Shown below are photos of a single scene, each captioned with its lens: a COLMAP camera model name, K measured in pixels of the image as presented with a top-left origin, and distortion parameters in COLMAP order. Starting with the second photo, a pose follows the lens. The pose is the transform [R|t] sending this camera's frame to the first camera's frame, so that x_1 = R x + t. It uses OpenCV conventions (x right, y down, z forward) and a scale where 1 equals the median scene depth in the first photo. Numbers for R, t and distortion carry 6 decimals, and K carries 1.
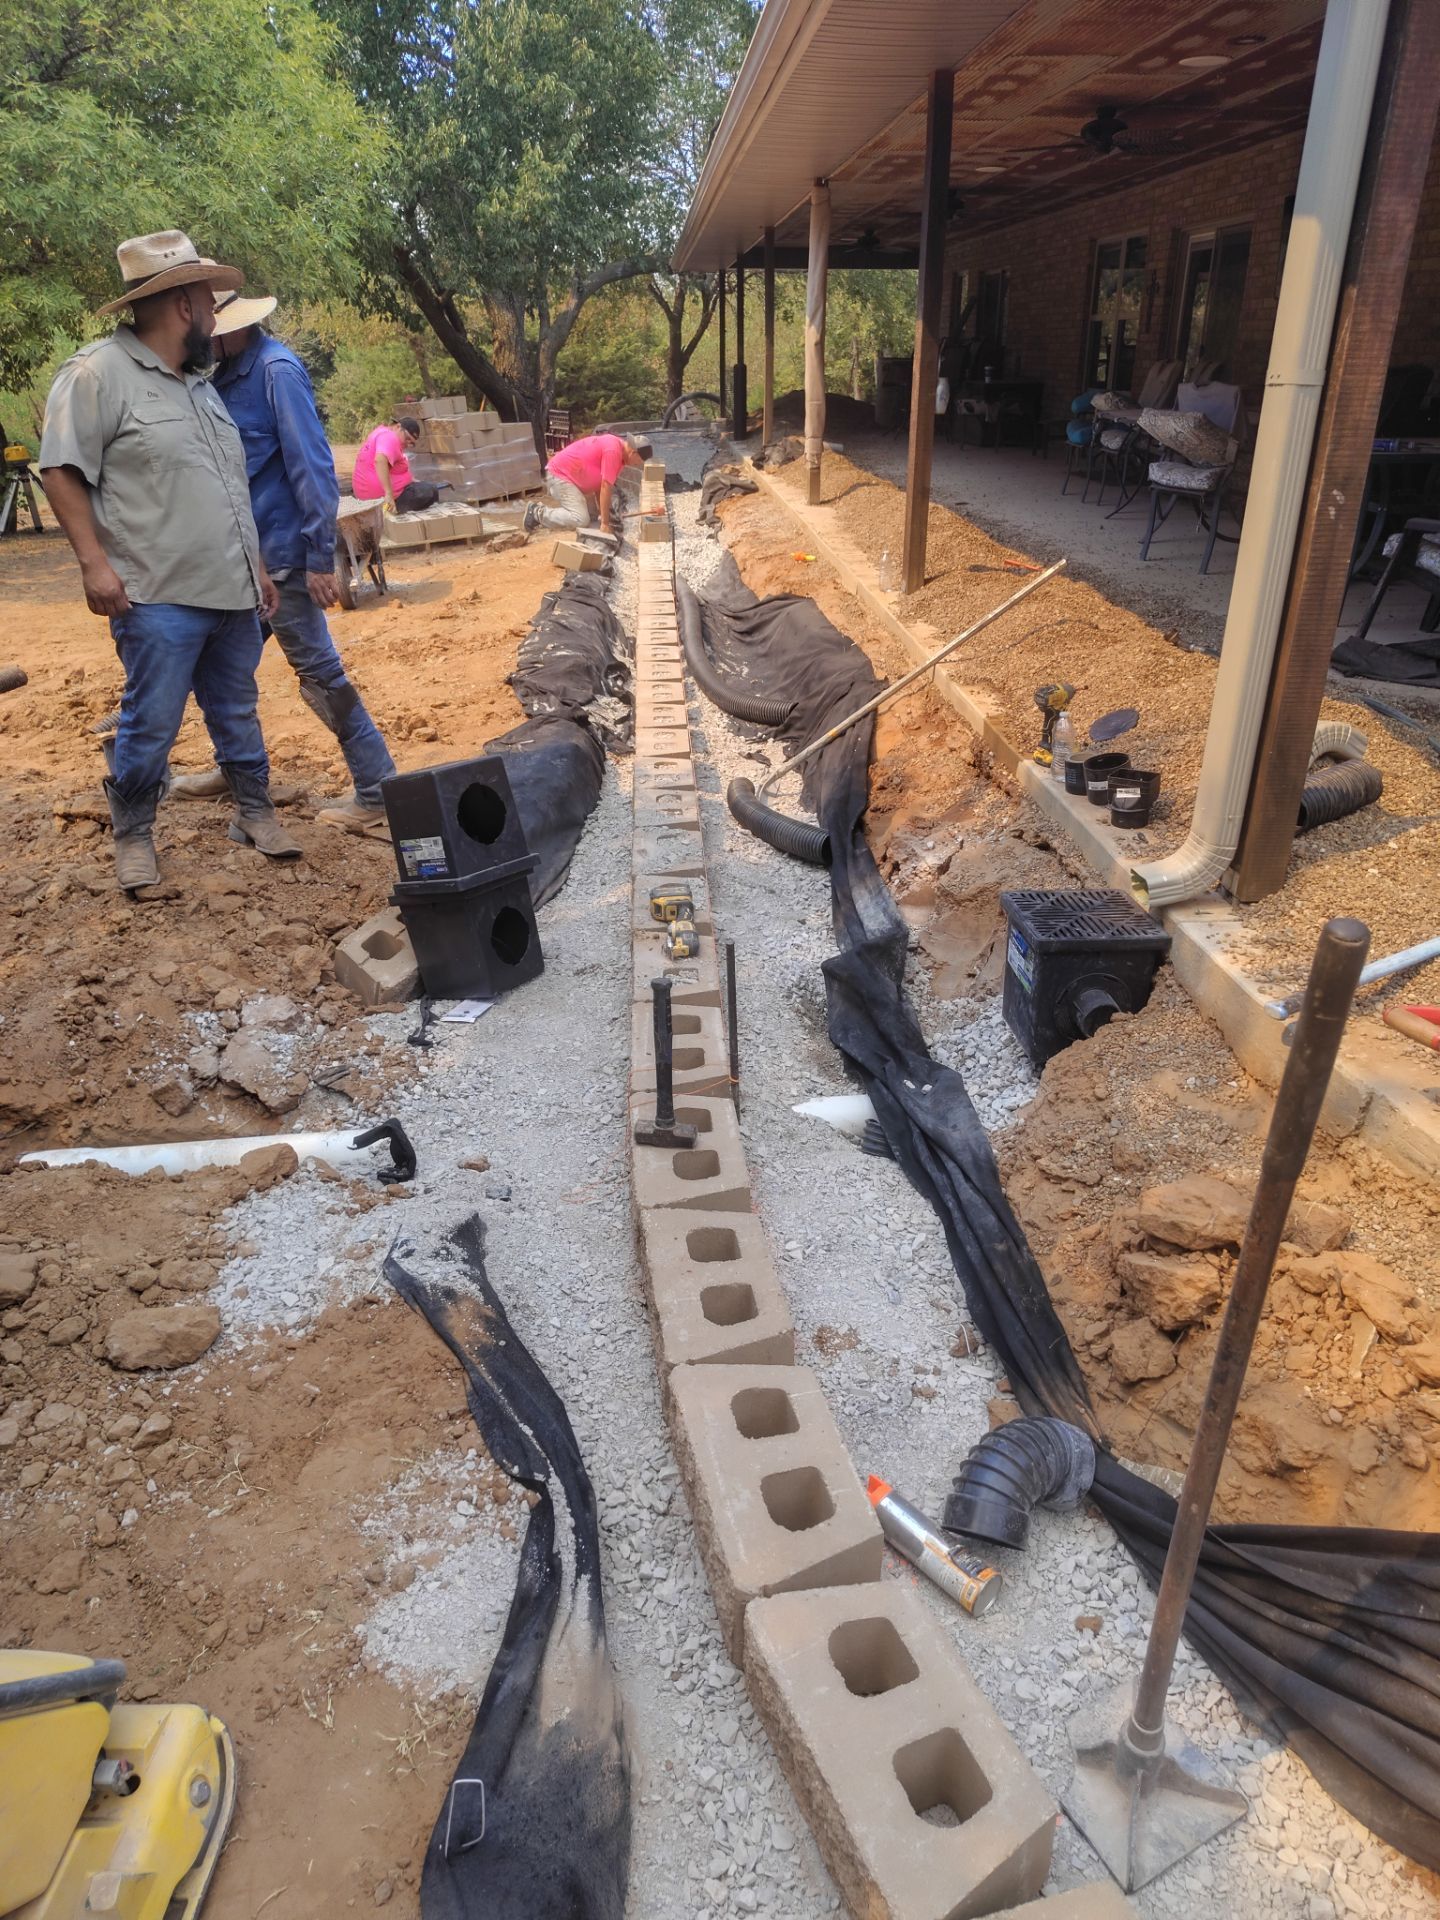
lens RADIAL K [[1432.1, 0, 720.0], [0, 1432.1, 960.0], [0, 0, 1]] dist [0.082304, -0.106225]
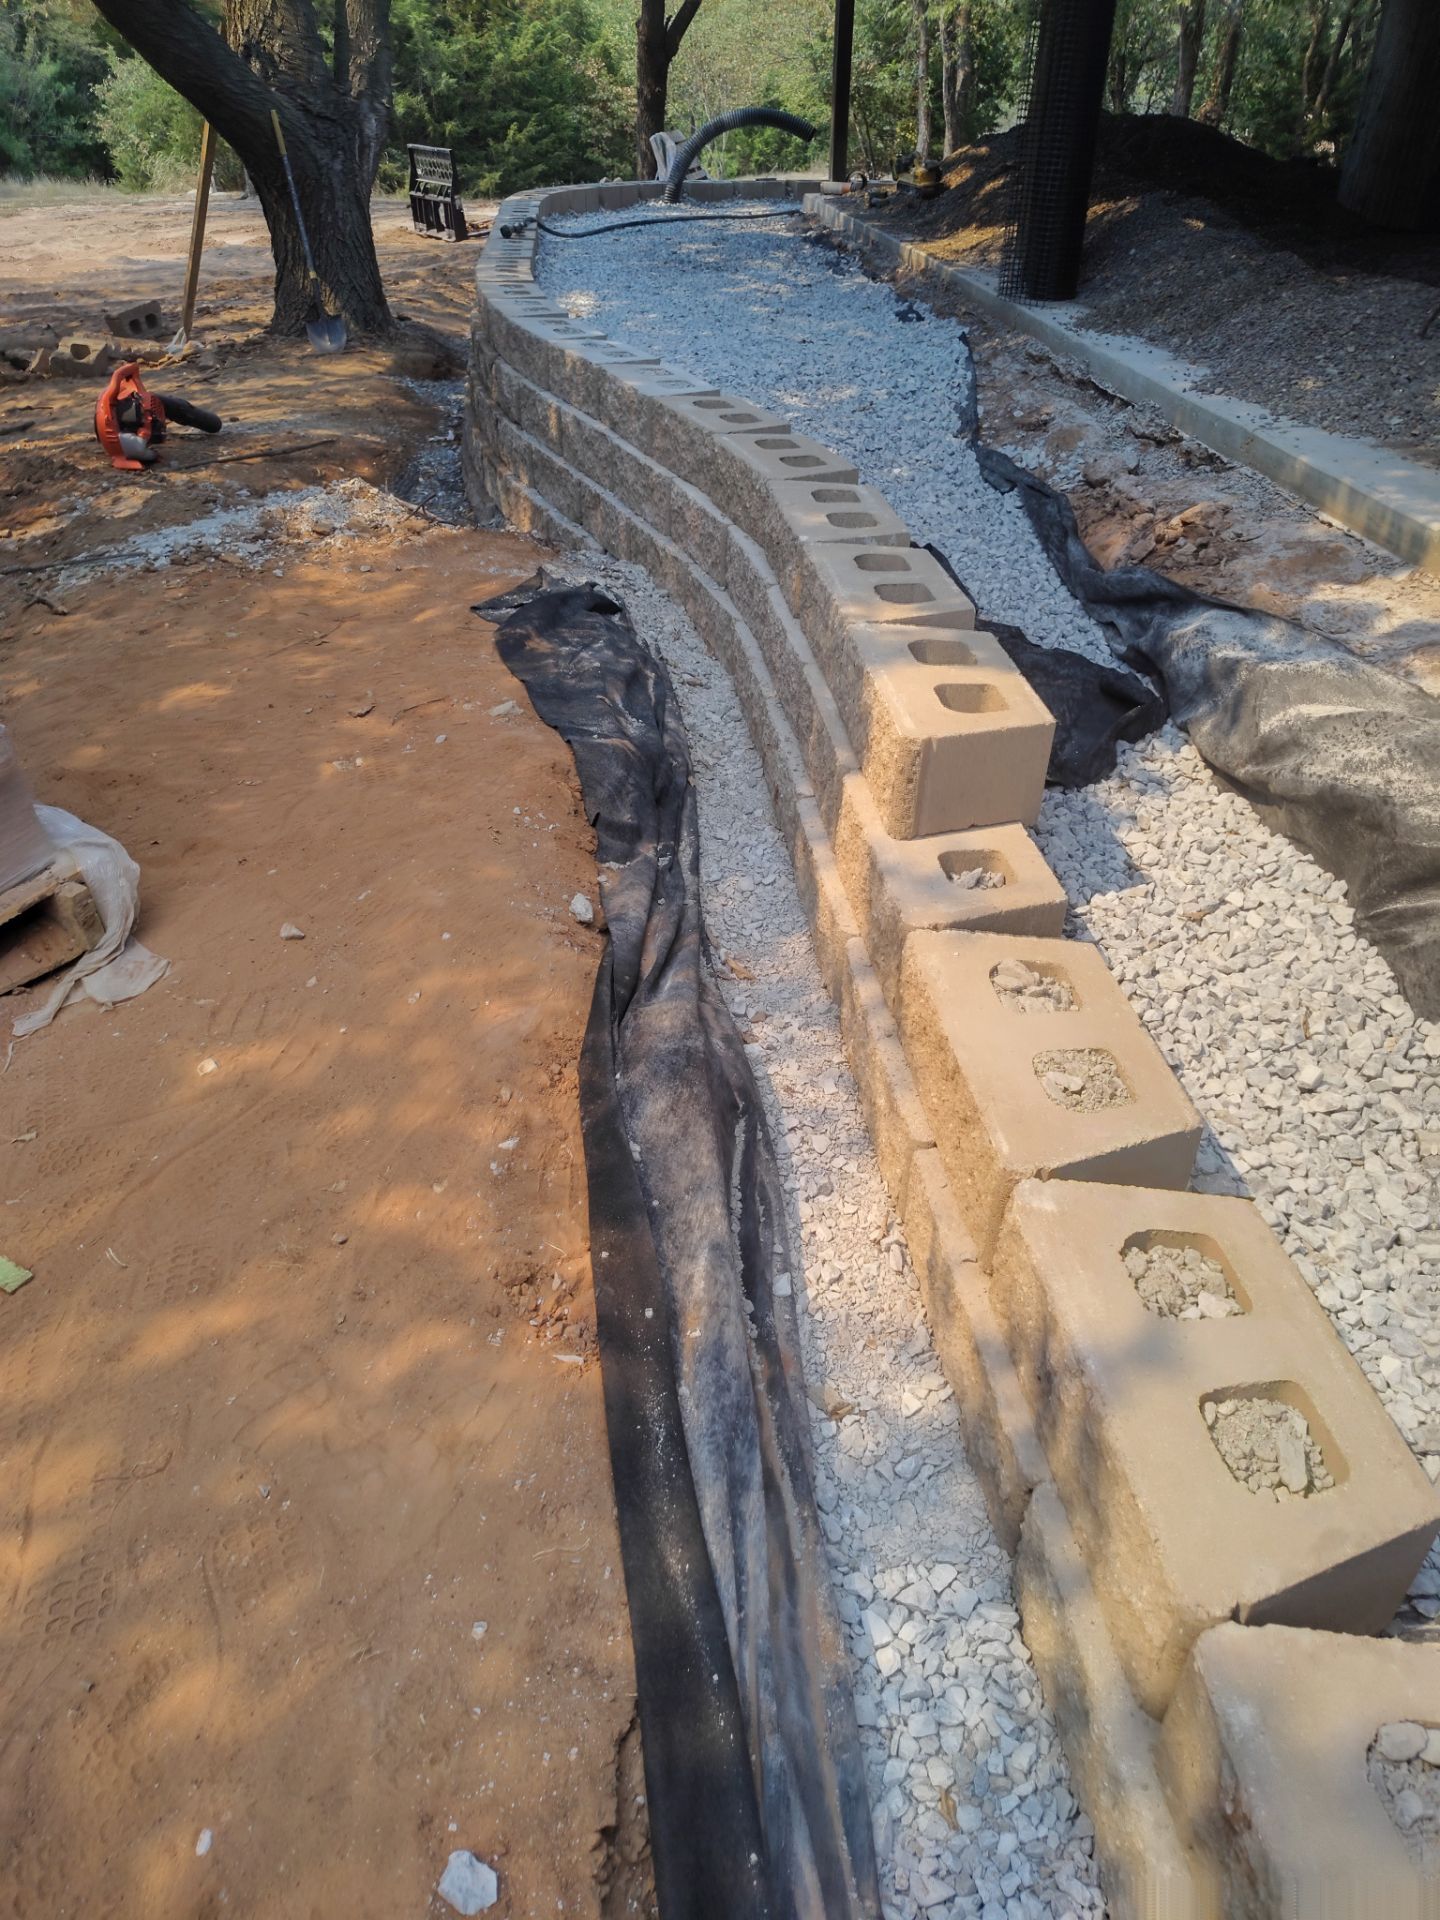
lens RADIAL K [[1432.9, 0, 717.4], [0, 1432.9, 1001.7], [0, 0, 1]] dist [-0.003689, -0.007390]
pose [[0.998877, -0.012835, 0.045600, -0.331161], [0.004491, 0.983916, 0.178577, -1.540698], [-0.047158, -0.178172, 0.982869, 3.979460]]
